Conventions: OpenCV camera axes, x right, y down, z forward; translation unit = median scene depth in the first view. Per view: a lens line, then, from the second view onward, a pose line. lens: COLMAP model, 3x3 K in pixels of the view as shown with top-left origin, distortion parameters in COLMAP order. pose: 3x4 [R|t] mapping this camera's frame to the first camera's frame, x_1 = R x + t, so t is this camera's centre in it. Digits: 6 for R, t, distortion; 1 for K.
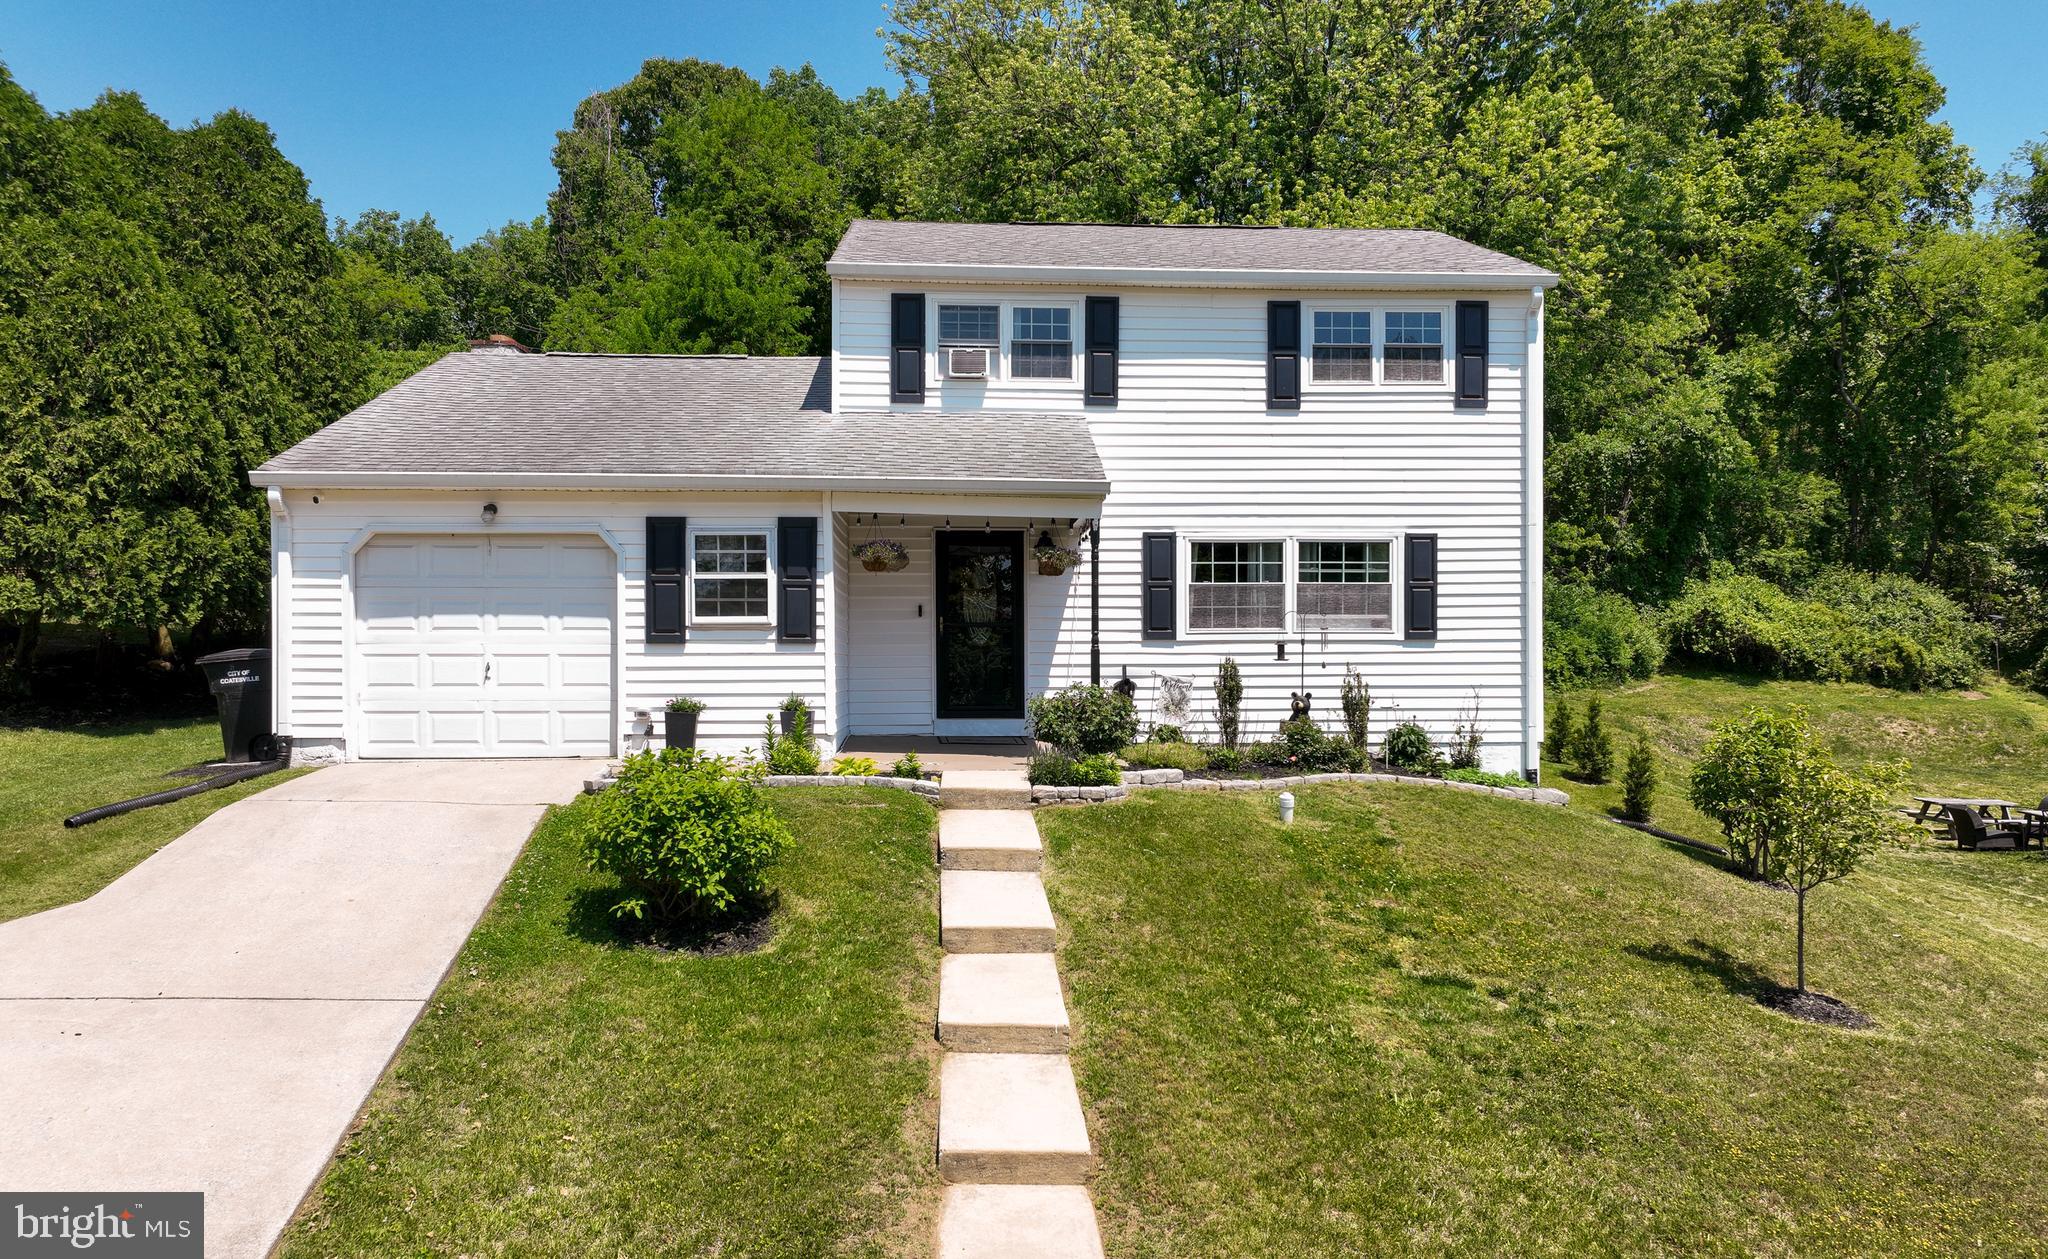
lens RADIAL K [[1440.9, 0, 1028.2], [0, 1440.9, 692.5], [0, 0, 1]] dist [0.004021, 0.017824]
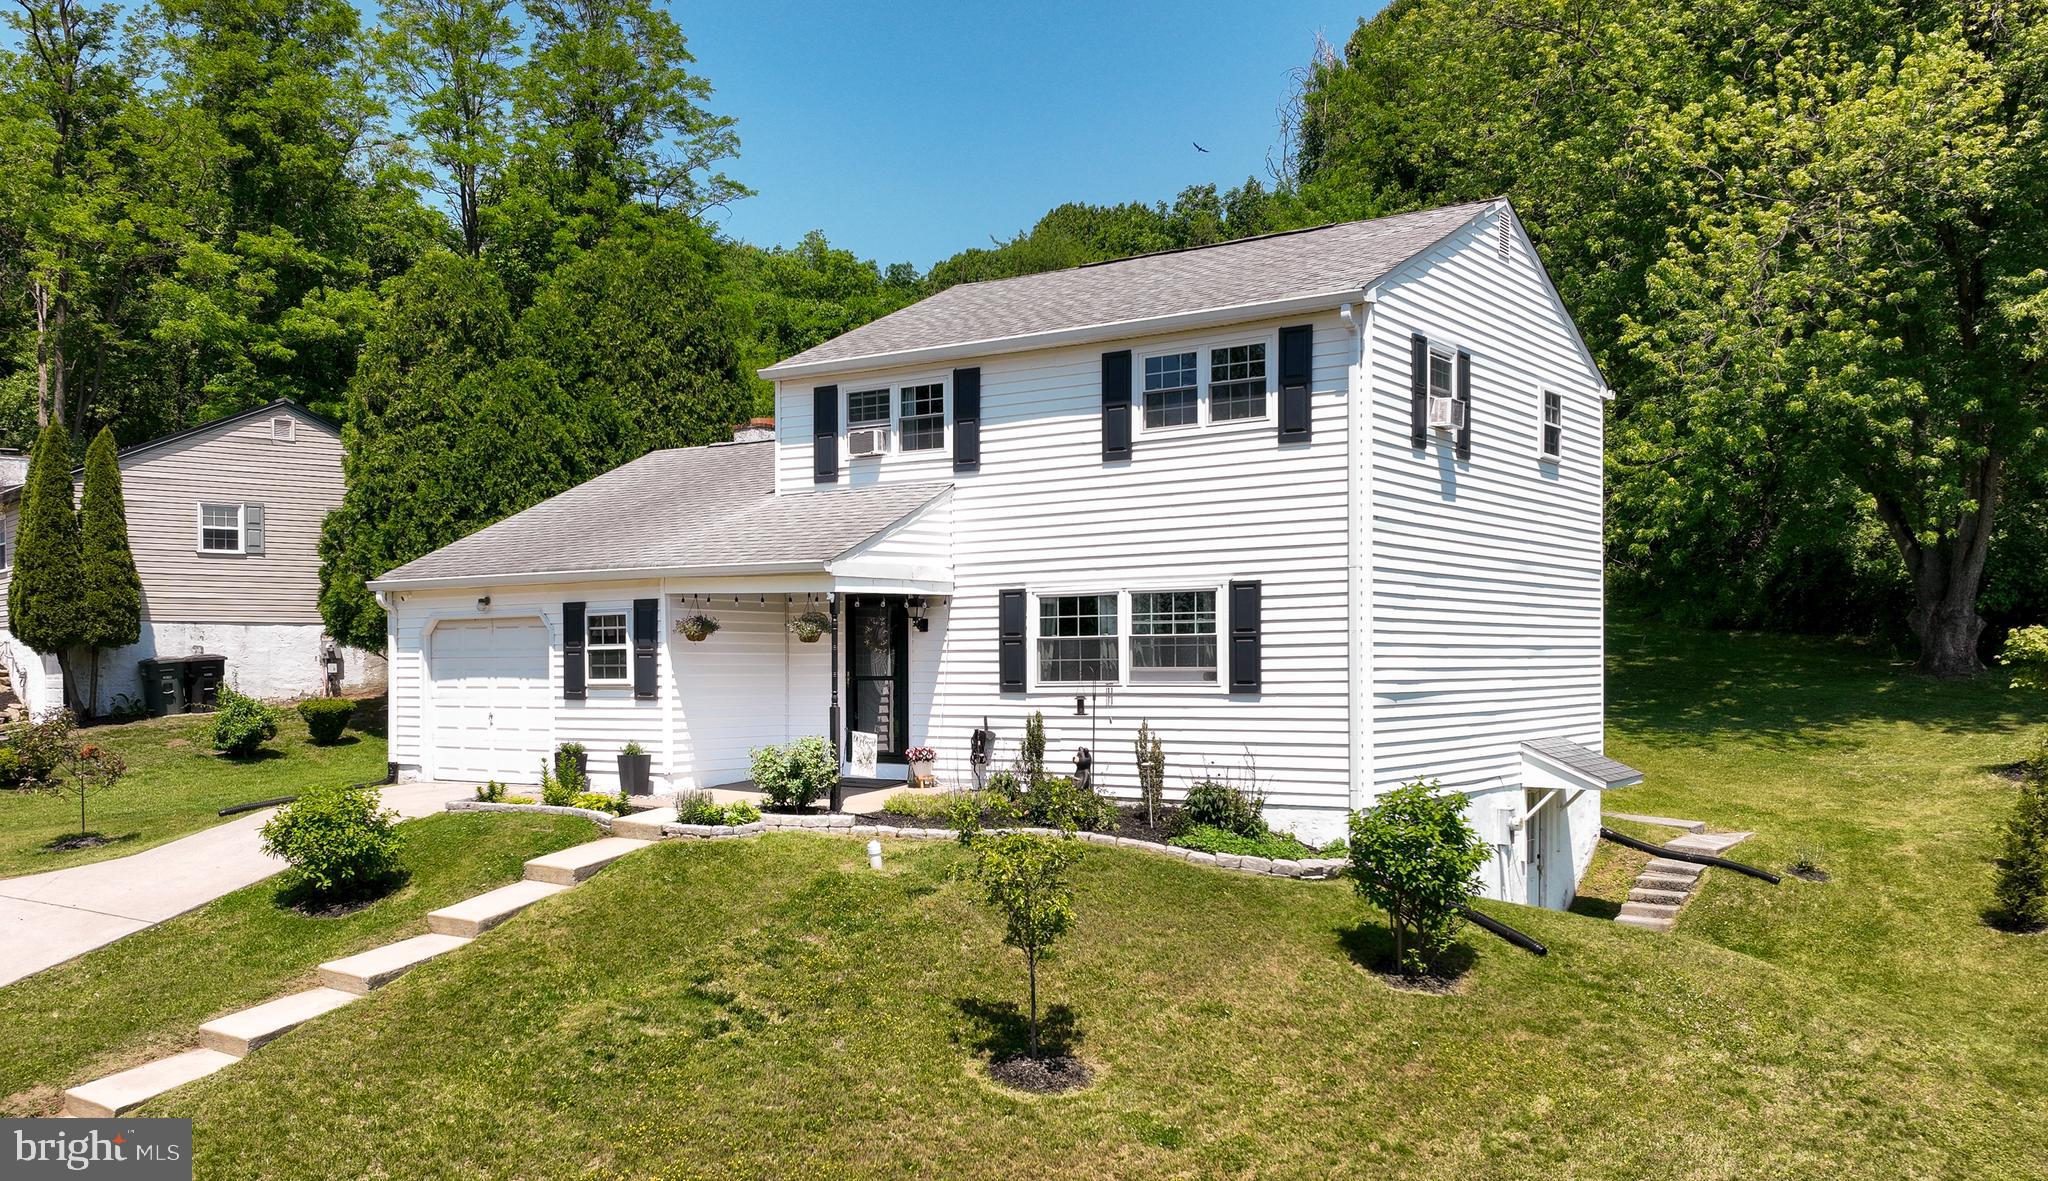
lens RADIAL K [[1797.9, 0, 924.5], [0, 1797.9, 716.9], [0, 0, 1]] dist [0.011031, 0.002500]
pose [[0.767635, 0.014515, -0.640723, 0.869702], [-0.006465, 0.999868, 0.014907, -0.037636], [0.640855, -0.007301, 0.767627, -0.036639]]
